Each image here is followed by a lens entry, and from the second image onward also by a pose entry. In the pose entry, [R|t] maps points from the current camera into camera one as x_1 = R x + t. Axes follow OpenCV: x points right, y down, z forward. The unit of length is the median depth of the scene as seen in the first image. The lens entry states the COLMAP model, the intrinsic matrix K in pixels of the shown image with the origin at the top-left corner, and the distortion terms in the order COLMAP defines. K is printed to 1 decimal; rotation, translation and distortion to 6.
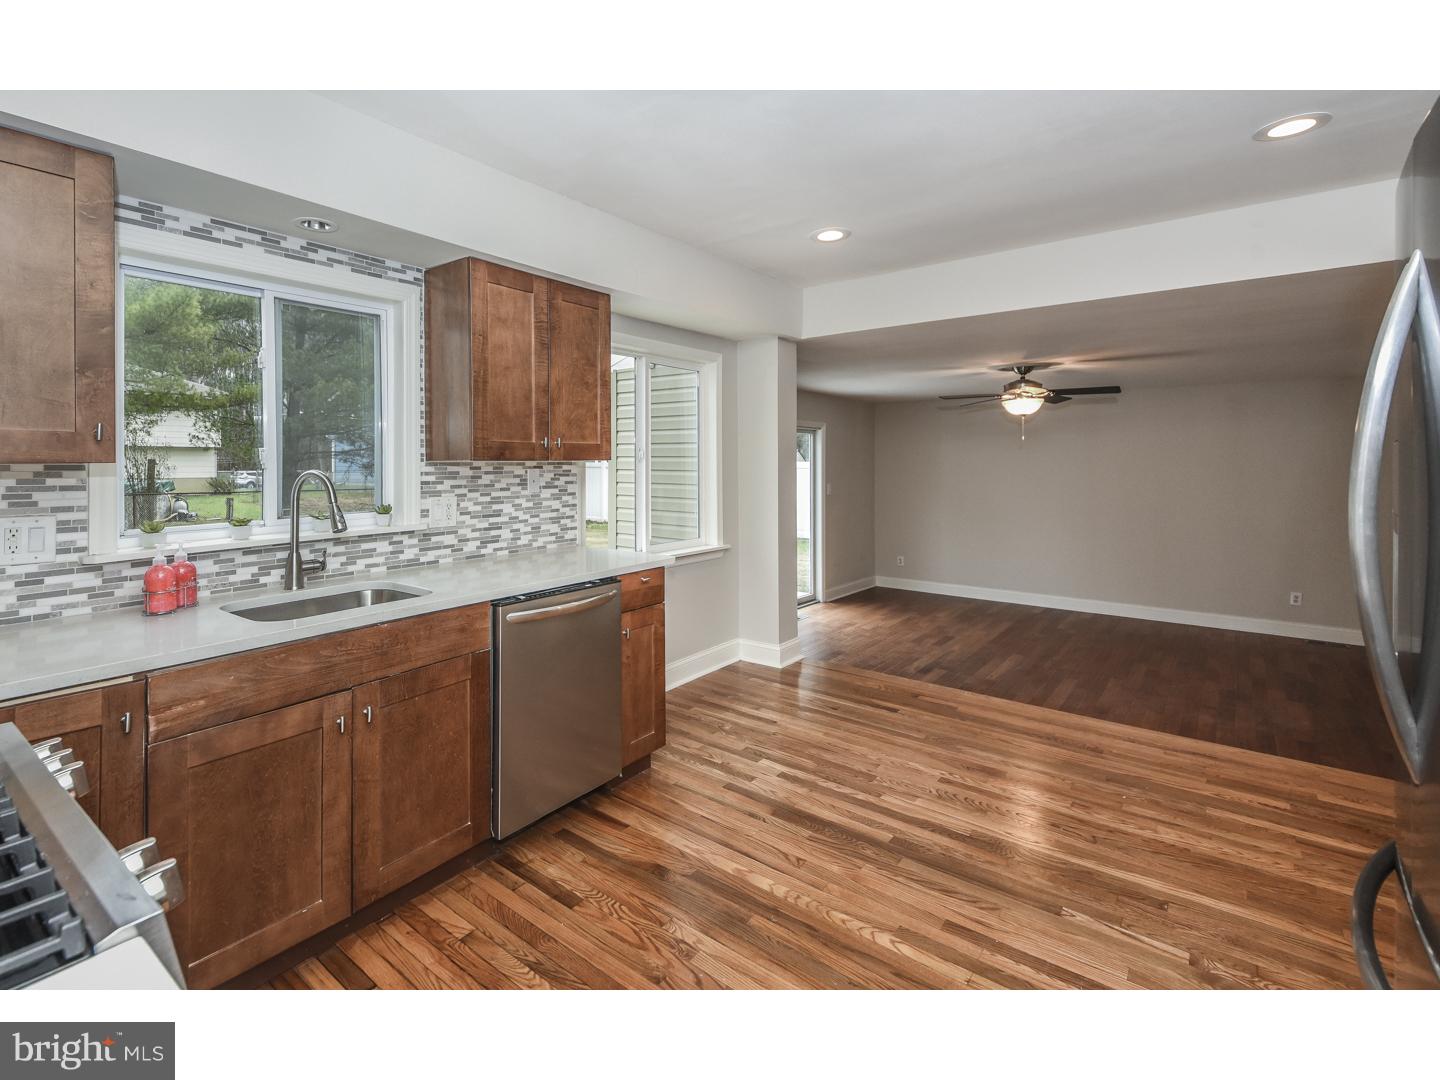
lens RADIAL K [[667.6, 0, 661.5], [0, 667.6, 459.6], [0, 0, 1]] dist [0.040782, -0.000278]
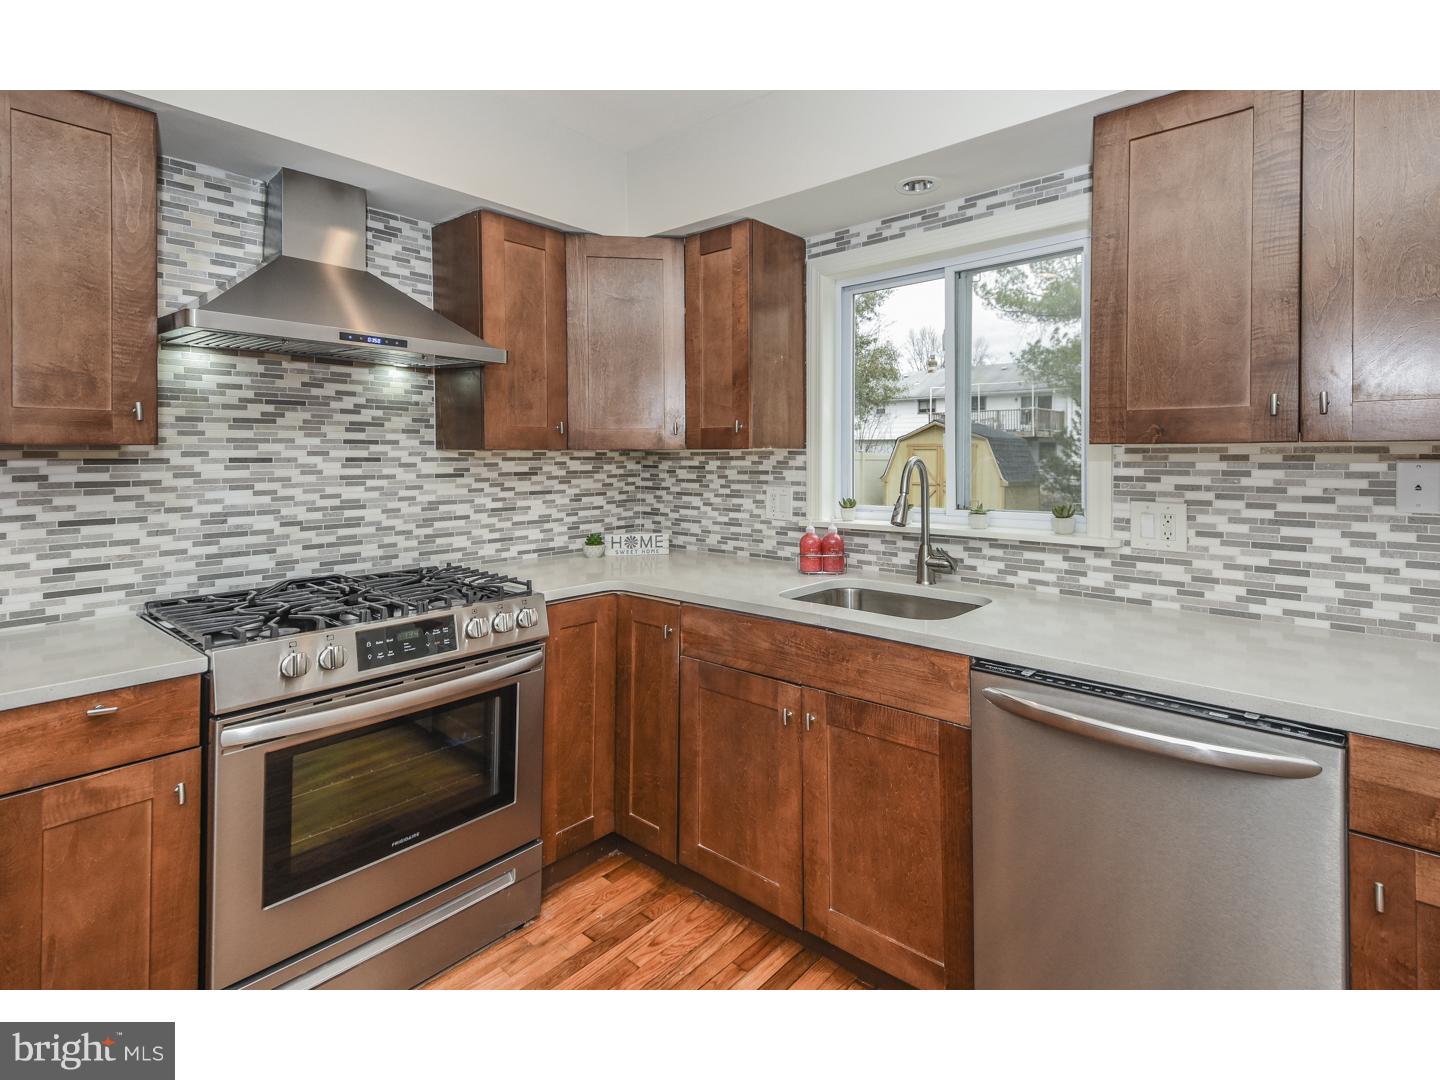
lens RADIAL K [[702.0, 0, 756.1], [0, 702.0, 454.9], [0, 0, 1]] dist [0.069591, -0.038232]
pose [[-0.008228, 0.000281, -0.999966, 0.340411], [0.000973, 0.999999, 0.000273, 0.010224], [0.999966, -0.000971, -0.008228, 0.612566]]
